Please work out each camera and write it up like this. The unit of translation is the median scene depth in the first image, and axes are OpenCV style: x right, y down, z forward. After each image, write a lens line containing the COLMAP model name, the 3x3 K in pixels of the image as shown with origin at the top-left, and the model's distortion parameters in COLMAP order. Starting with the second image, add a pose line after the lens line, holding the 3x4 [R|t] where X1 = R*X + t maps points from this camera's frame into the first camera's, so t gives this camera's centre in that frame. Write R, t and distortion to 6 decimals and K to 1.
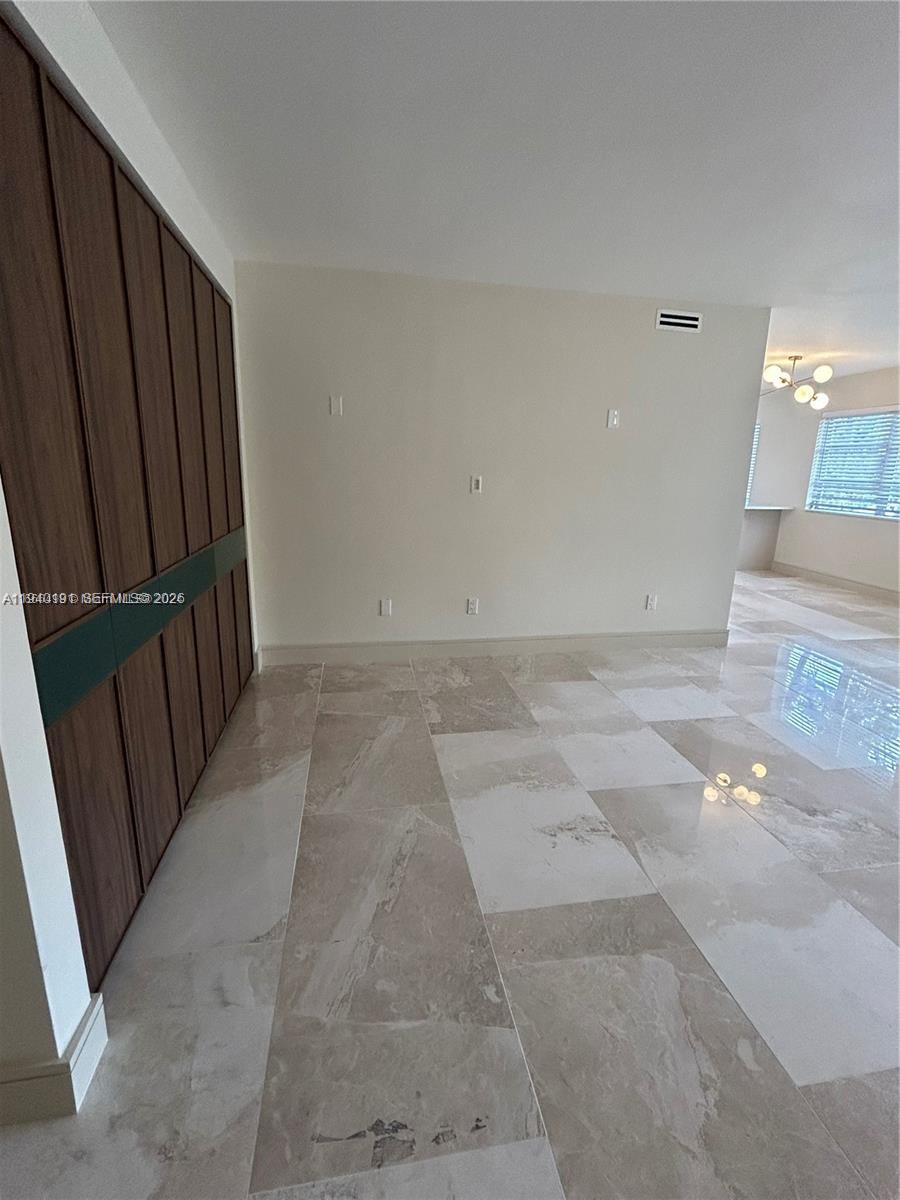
lens RADIAL K [[554.7, 0, 450.0], [0, 554.7, 600.0], [0, 0, 1]] dist [0.000496, 0.000043]
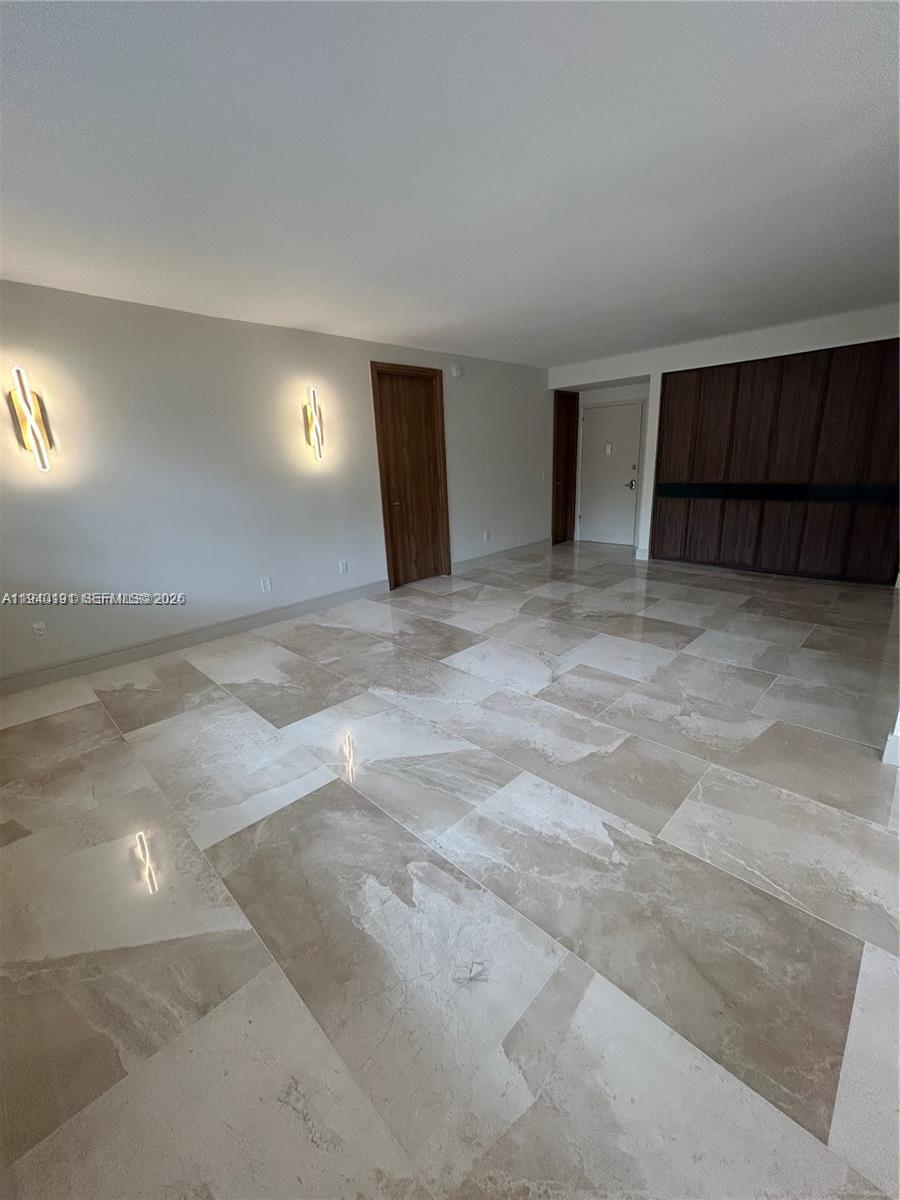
lens RADIAL K [[483.6, 0, 450.0], [0, 483.6, 600.0], [0, 0, 1]] dist [-0.000235, 0.000116]
pose [[-0.816827, 0.172102, -0.550613, 1.586176], [-0.121256, 0.881919, 0.455539, -0.330544], [0.563995, 0.438862, -0.699507, 1.495670]]
